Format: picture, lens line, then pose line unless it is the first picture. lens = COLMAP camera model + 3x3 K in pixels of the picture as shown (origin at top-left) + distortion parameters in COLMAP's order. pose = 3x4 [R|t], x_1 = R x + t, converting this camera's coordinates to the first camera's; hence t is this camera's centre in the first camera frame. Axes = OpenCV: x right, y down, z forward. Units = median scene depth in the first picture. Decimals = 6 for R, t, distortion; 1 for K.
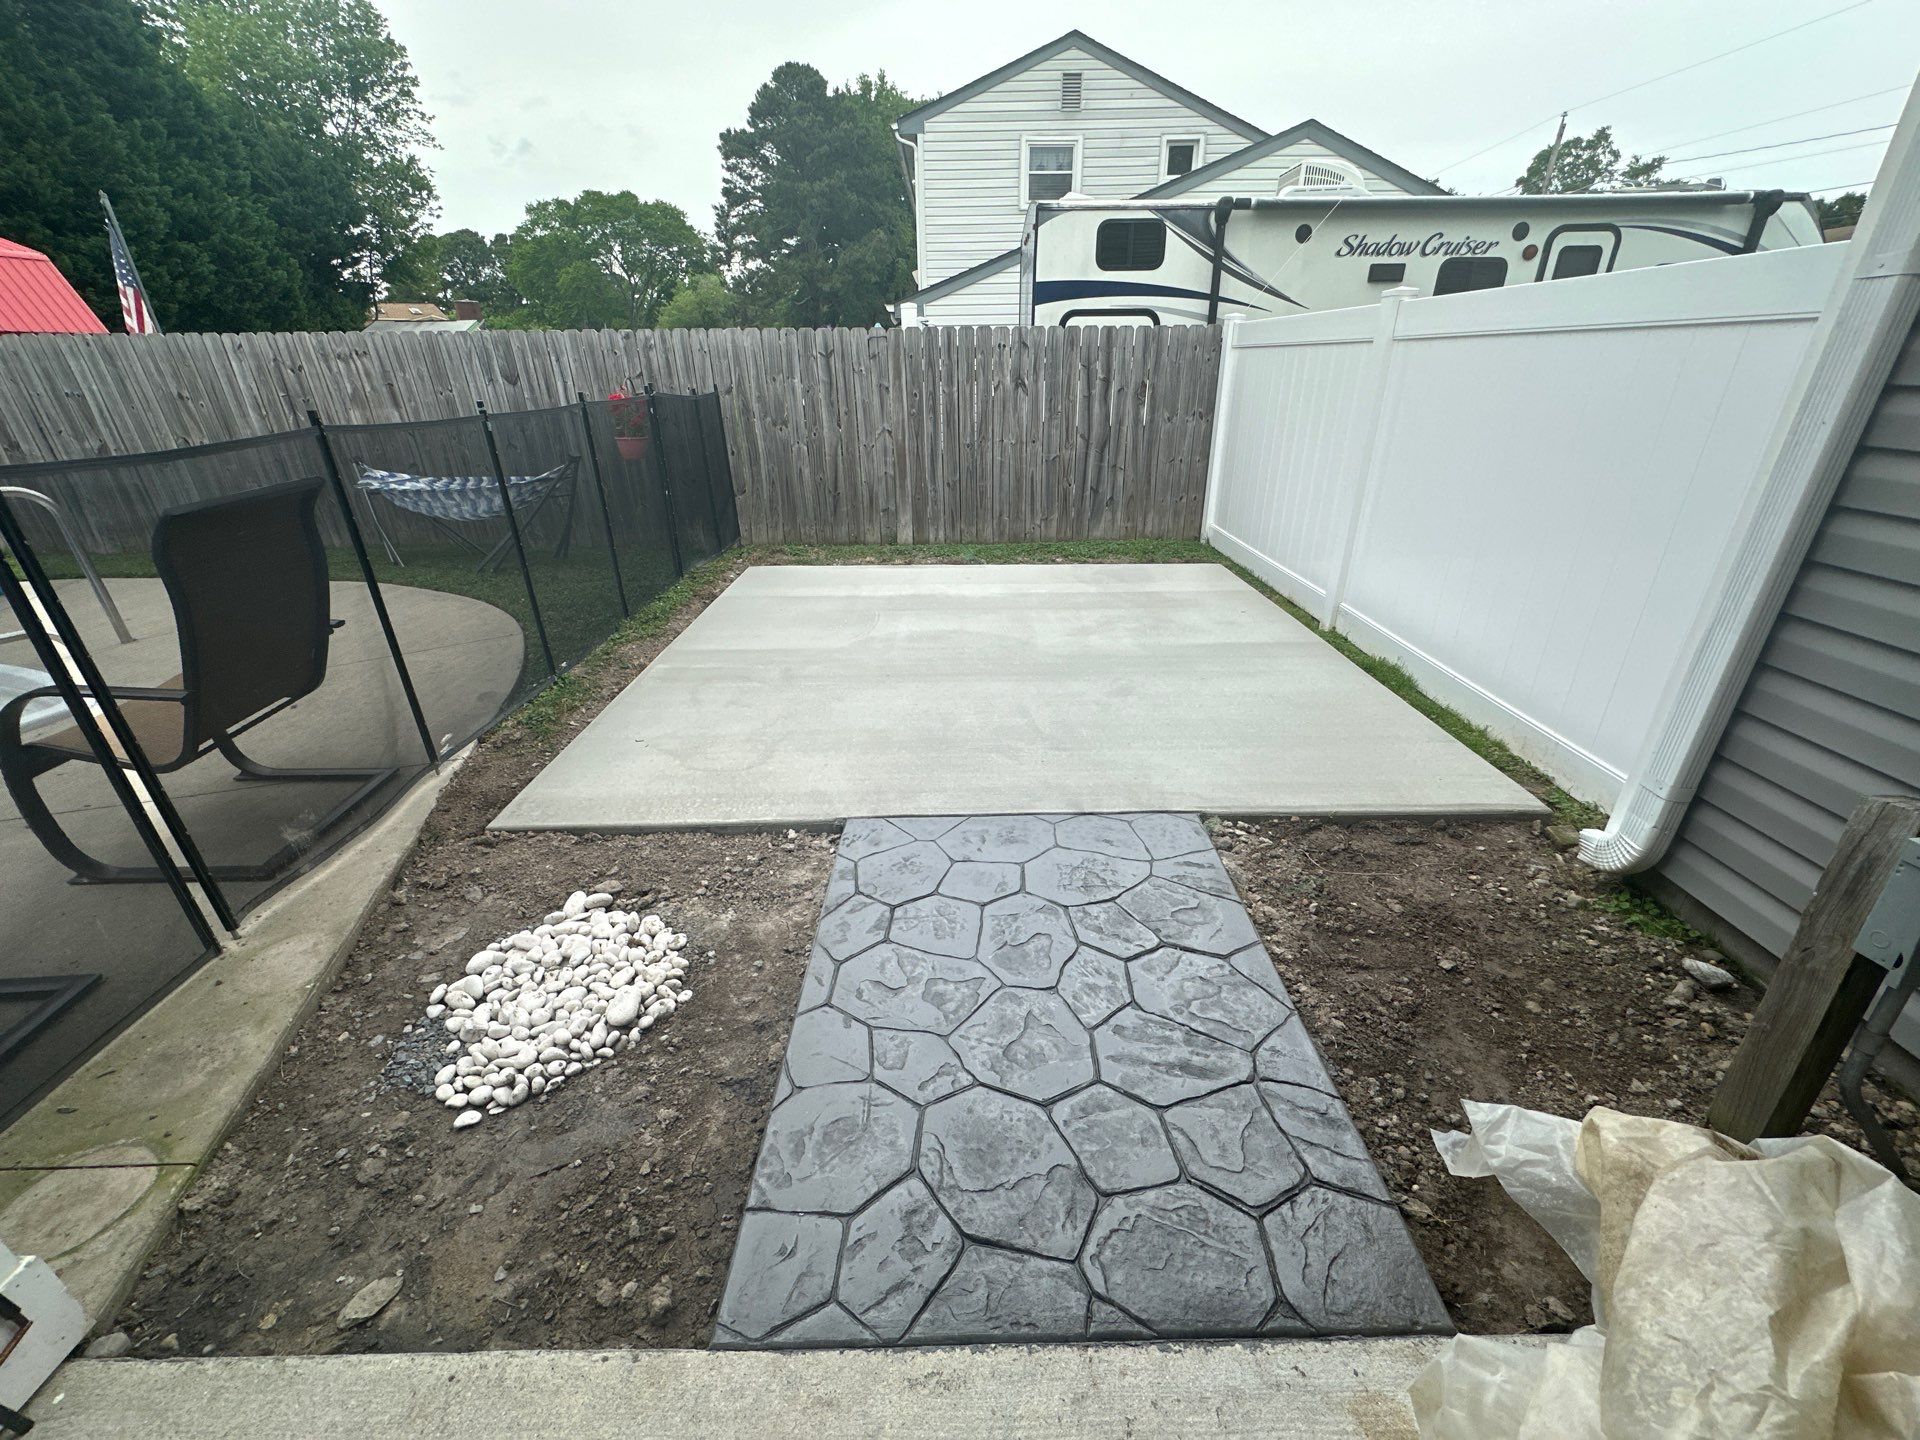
lens RADIAL K [[764.9, 0, 960.0], [0, 764.9, 720.0], [0, 0, 1]] dist [-0.000508, 0.000441]
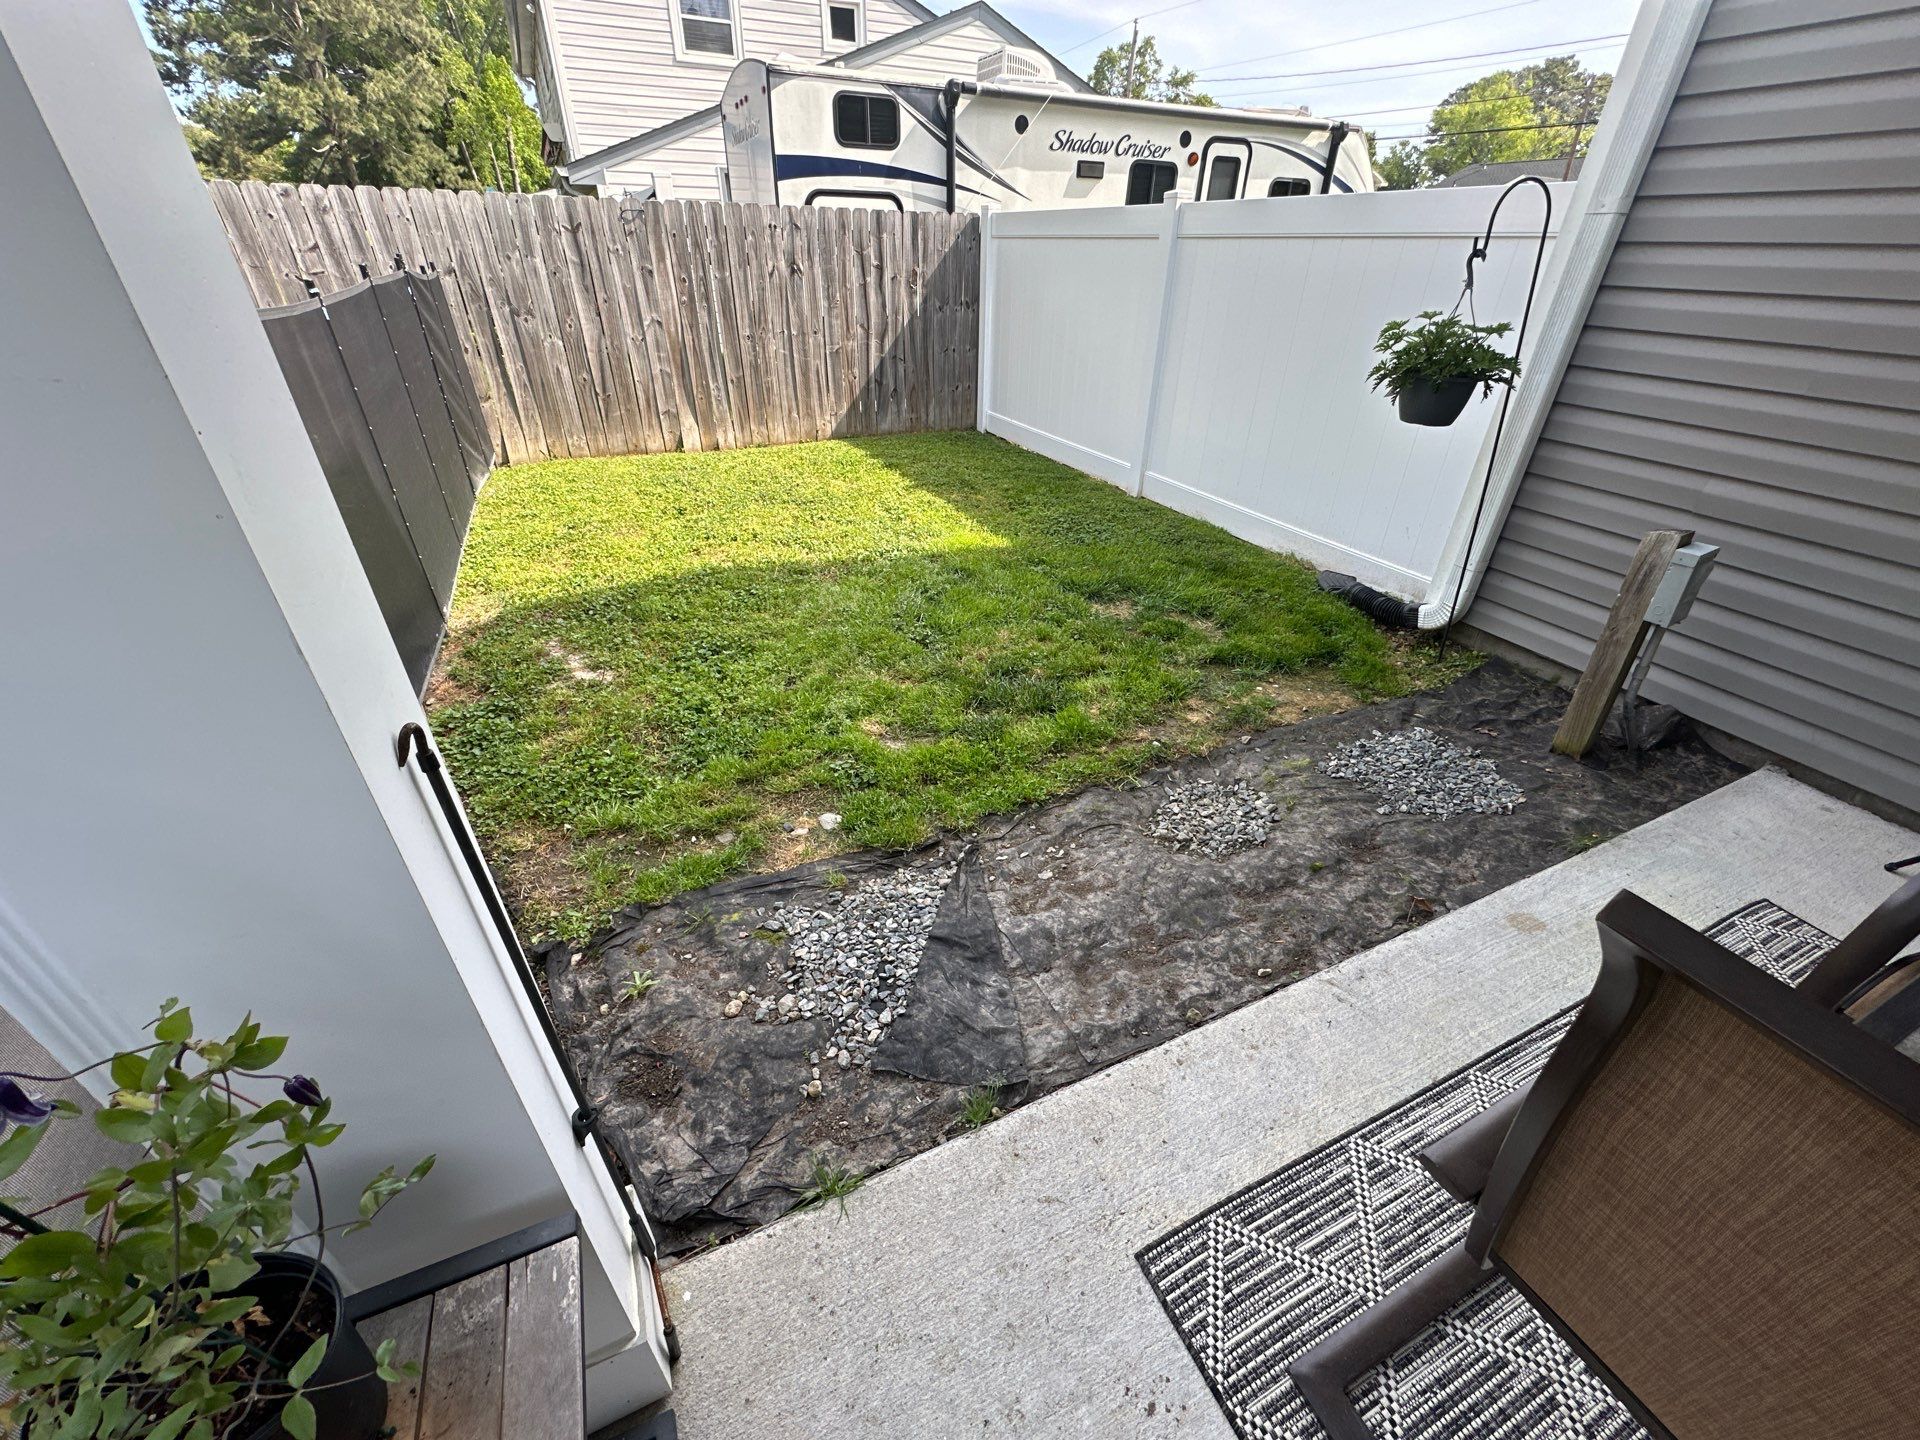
lens RADIAL K [[764.9, 0, 960.0], [0, 764.9, 720.0], [0, 0, 1]] dist [-0.000508, 0.000441]
pose [[0.909978, -0.194863, 0.366016, -0.844040], [0.150722, 0.977761, 0.145829, 0.023791], [-0.386293, -0.077535, 0.919112, -0.035976]]
